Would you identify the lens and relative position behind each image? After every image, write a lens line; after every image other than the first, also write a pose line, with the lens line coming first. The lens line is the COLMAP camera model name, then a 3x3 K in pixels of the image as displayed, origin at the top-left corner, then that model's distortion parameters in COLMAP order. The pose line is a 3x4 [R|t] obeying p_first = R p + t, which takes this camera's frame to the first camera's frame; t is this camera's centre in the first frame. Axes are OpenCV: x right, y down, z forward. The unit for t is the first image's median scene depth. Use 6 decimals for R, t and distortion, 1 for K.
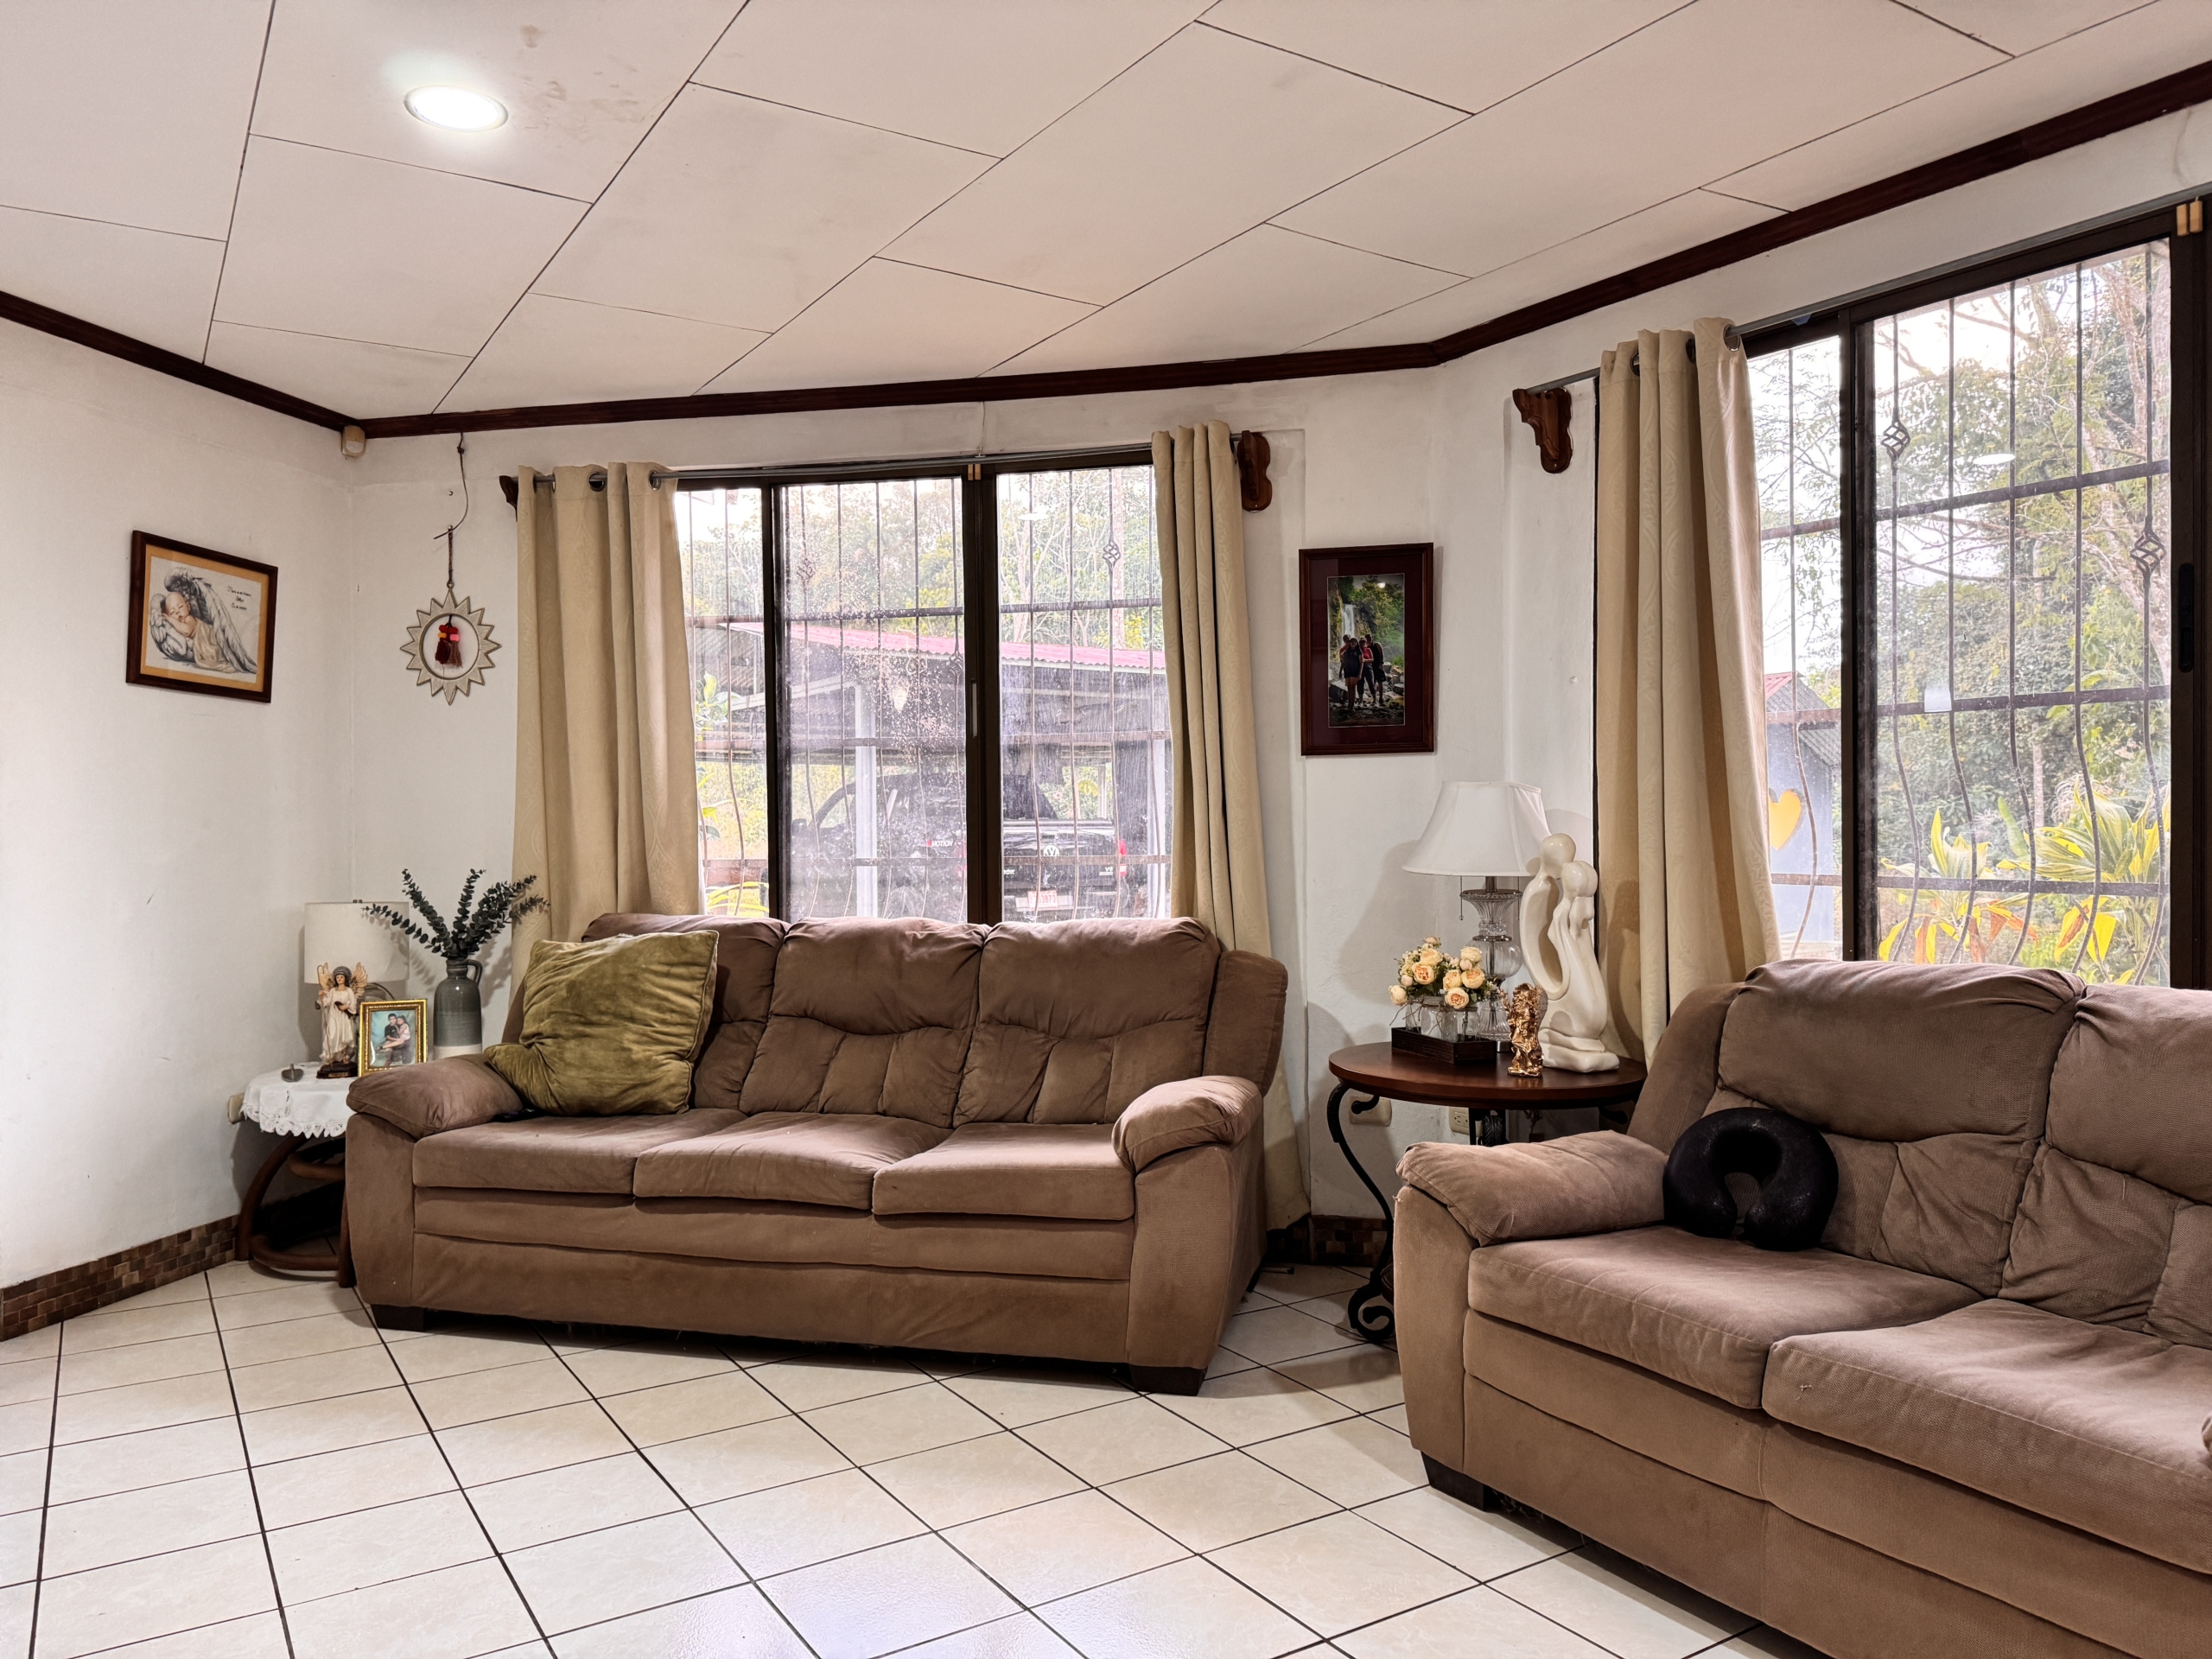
lens RADIAL K [[1537.1, 0, 1106.0], [0, 1537.1, 829.5], [0, 0, 1]] dist [0.001015, -0.004947]
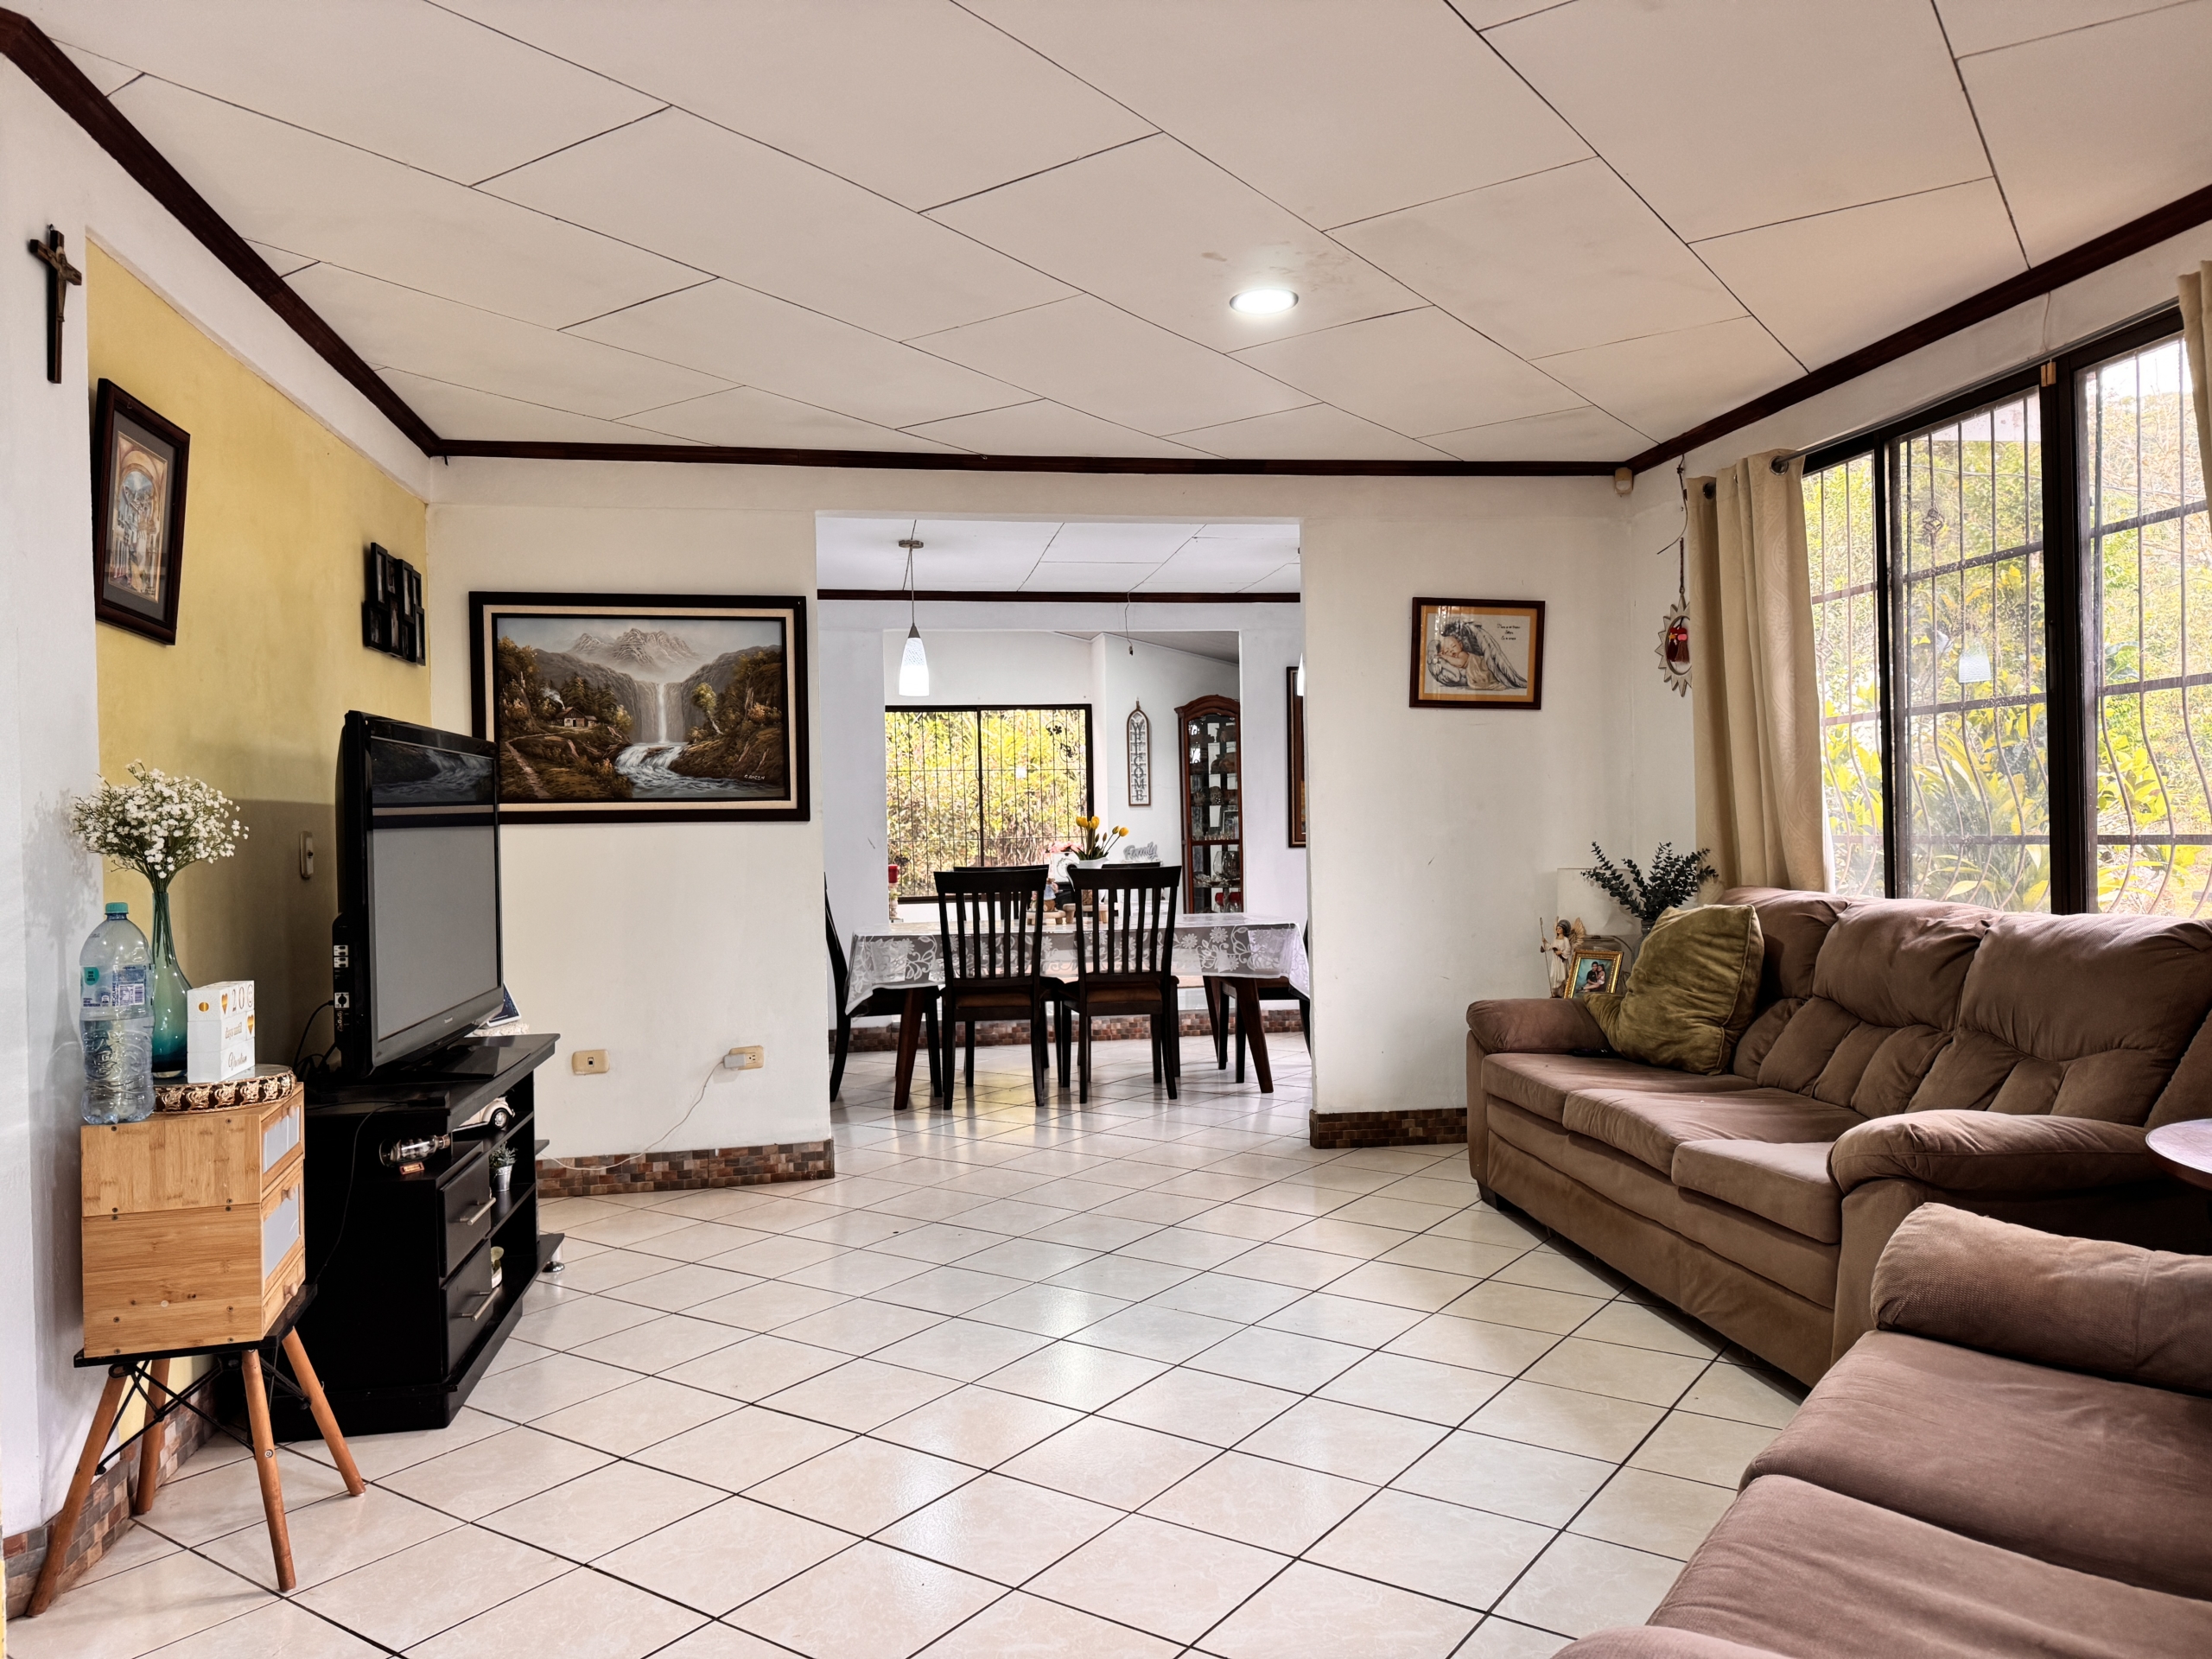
lens RADIAL K [[1537.1, 0, 1106.0], [0, 1537.1, 829.5], [0, 0, 1]] dist [0.001015, -0.004947]
pose [[0.359026, 0.003721, -0.933320, 0.556708], [0.017083, 0.999798, 0.010558, -0.003412], [0.933171, -0.019735, 0.358890, 0.229258]]
